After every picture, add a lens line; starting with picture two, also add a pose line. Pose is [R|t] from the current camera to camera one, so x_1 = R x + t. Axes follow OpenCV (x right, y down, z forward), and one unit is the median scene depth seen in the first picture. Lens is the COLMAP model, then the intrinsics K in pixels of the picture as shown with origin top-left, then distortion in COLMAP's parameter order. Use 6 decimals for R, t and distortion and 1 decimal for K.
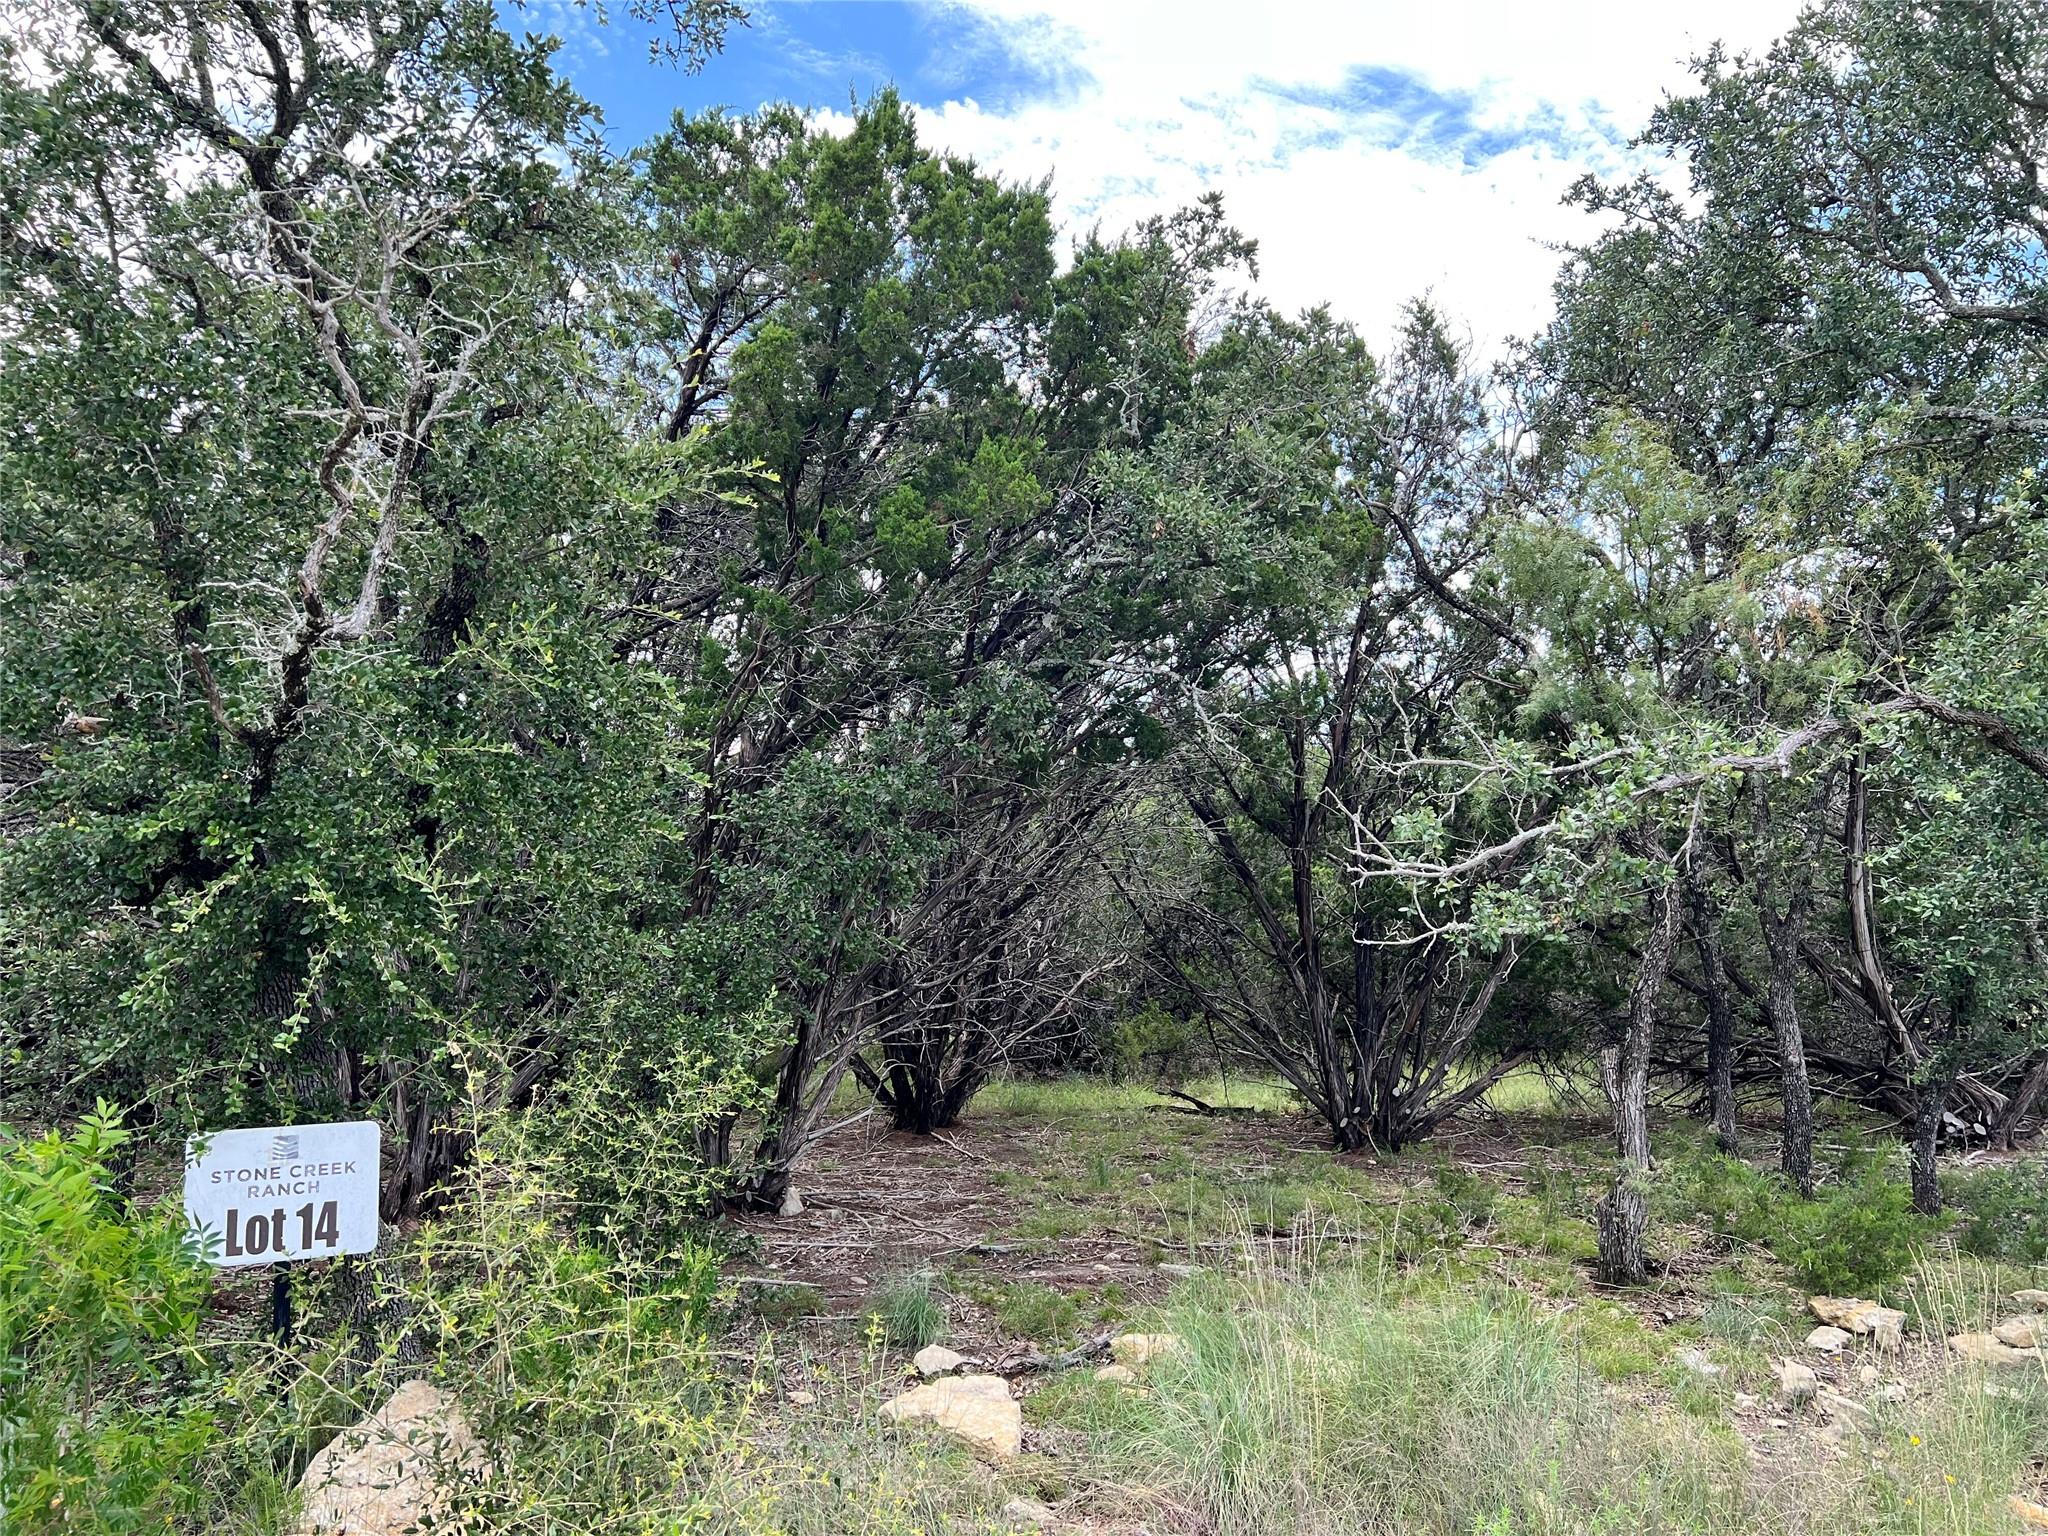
lens RADIAL K [[1556.8, 0, 1024.1], [0, 1556.8, 780.1], [0, 0, 1]] dist [0.033394, -0.027679]
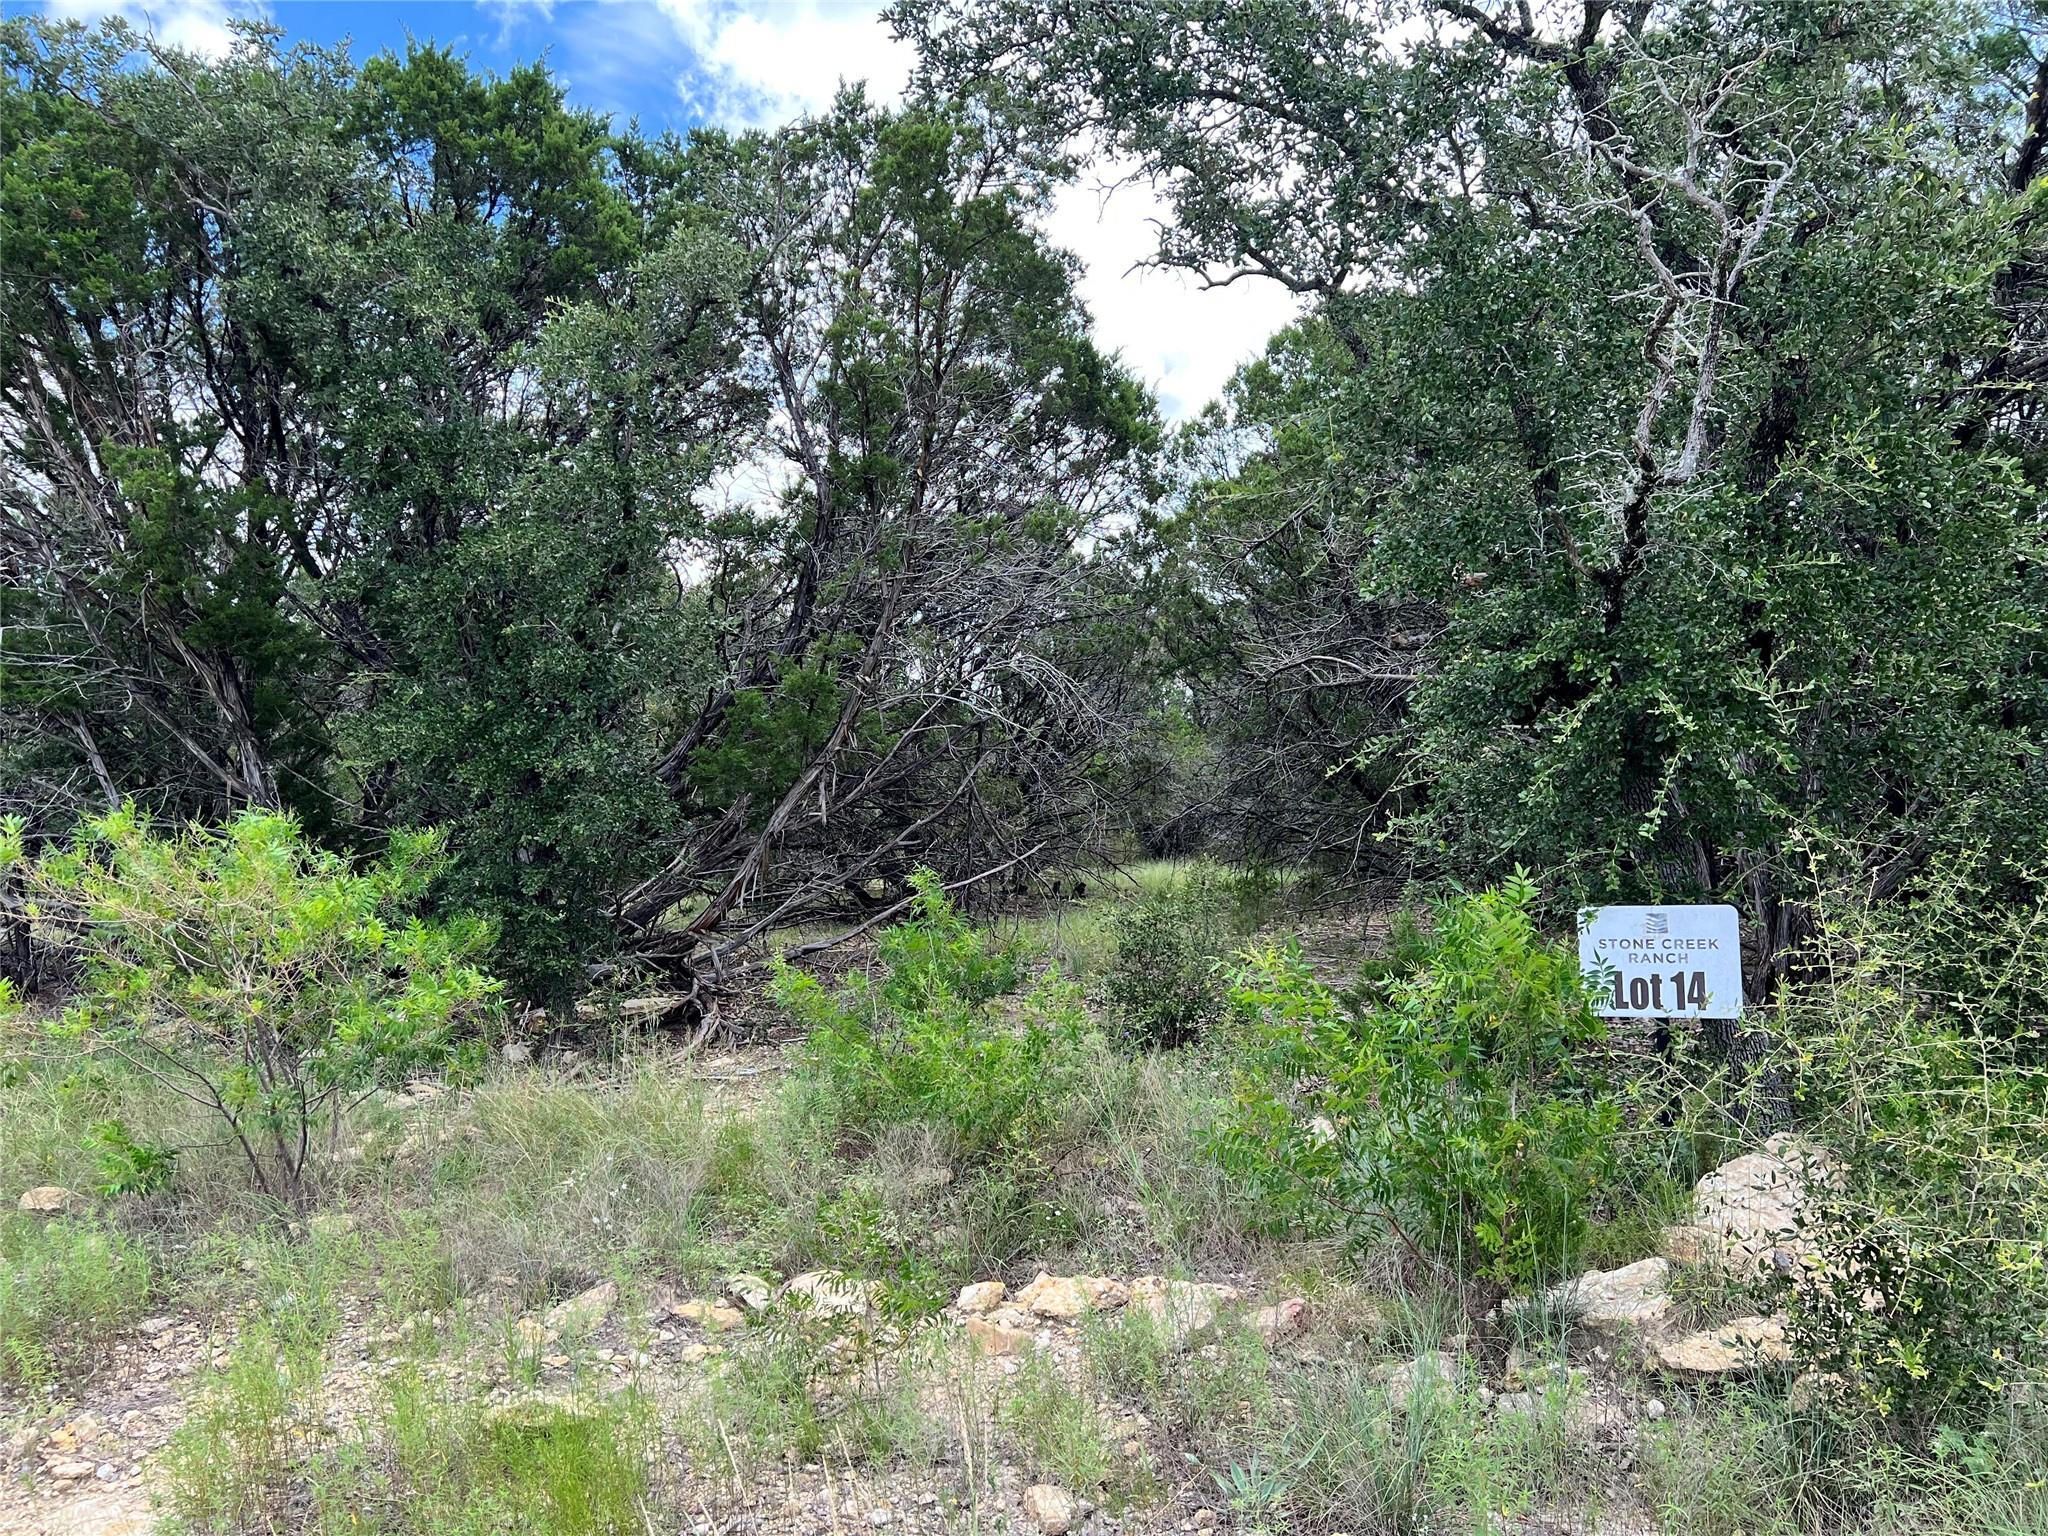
lens RADIAL K [[1556.8, 0, 1023.0], [0, 1556.8, 778.9], [0, 0, 1]] dist [0.033394, -0.027679]
pose [[0.686923, -0.017379, -0.726523, 0.057601], [0.103334, 0.991892, 0.073974, -0.008453], [0.719347, -0.125889, 0.683149, -0.131531]]
